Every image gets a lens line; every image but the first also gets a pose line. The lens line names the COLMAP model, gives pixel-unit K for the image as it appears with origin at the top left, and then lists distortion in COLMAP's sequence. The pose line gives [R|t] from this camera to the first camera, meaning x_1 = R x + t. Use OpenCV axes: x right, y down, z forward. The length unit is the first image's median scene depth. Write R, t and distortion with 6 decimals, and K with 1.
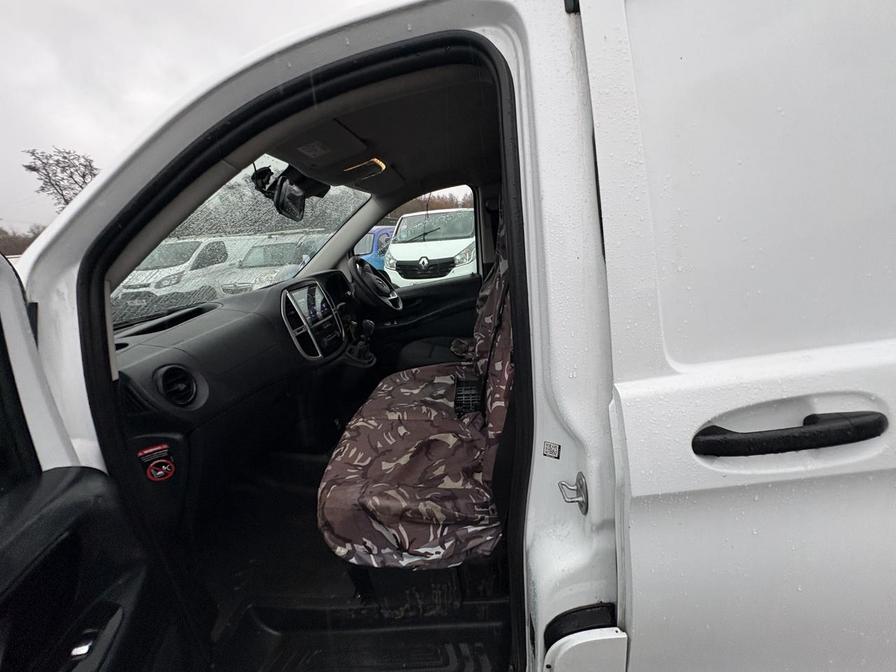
lens RADIAL K [[357.8, 0, 450.5], [0, 357.8, 334.9], [0, 0, 1]] dist [0.000948, -0.000447]
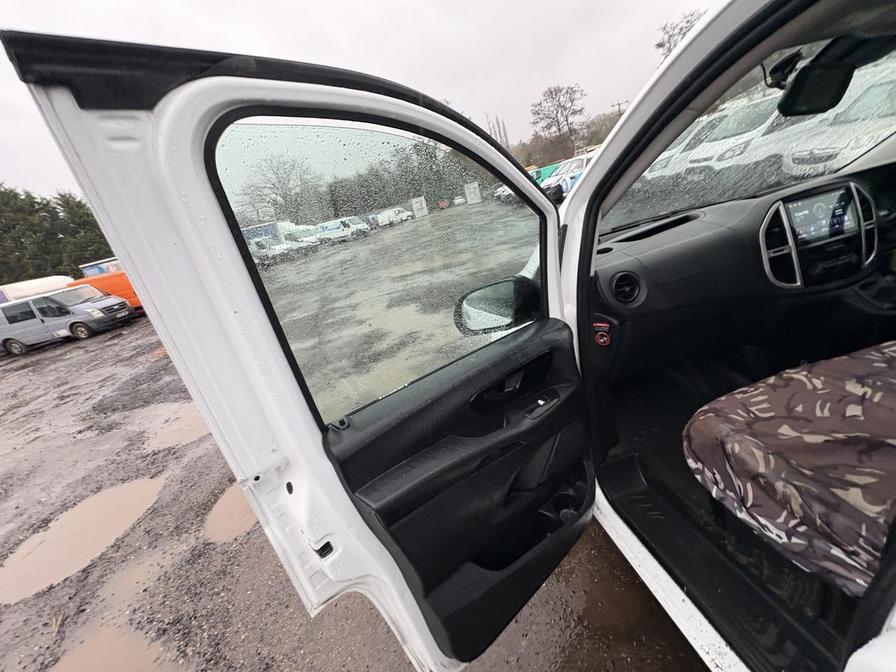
lens RADIAL K [[357.8, 0, 448.8], [0, 357.8, 335.0], [0, 0, 1]] dist [0.000948, -0.000447]
pose [[0.269408, 0.378569, -0.885497, 0.300932], [-0.058415, 0.924225, 0.377354, -0.146802], [0.961253, -0.049936, 0.271108, -0.041565]]
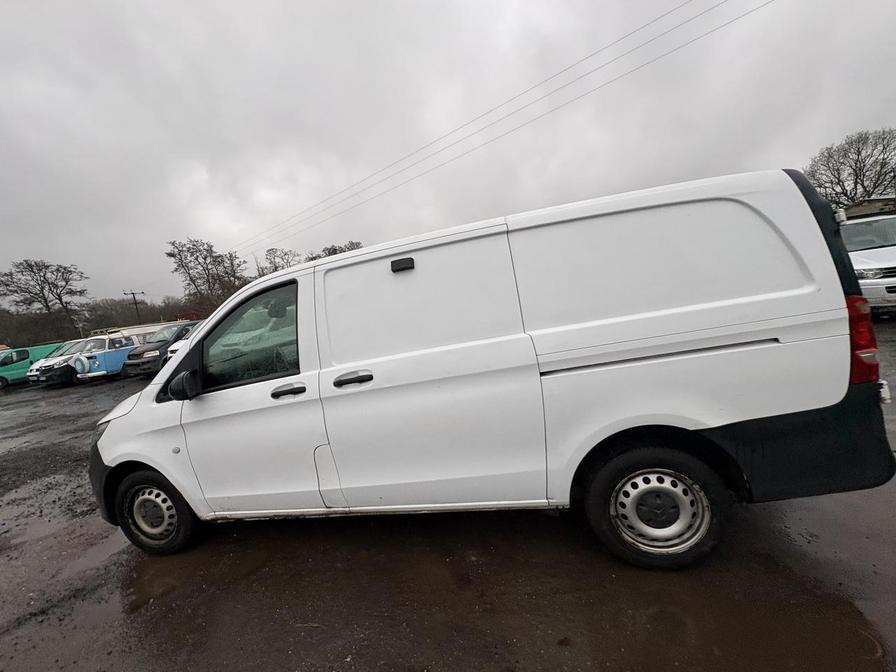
lens RADIAL K [[357.8, 0, 448.1], [0, 357.8, 336.0], [0, 0, 1]] dist [0.000948, -0.000447]
pose [[0.984151, -0.017581, -0.176457, 1.417812], [-0.008797, 0.989008, -0.147601, 0.192421], [0.177113, 0.146814, 0.973179, -1.457397]]
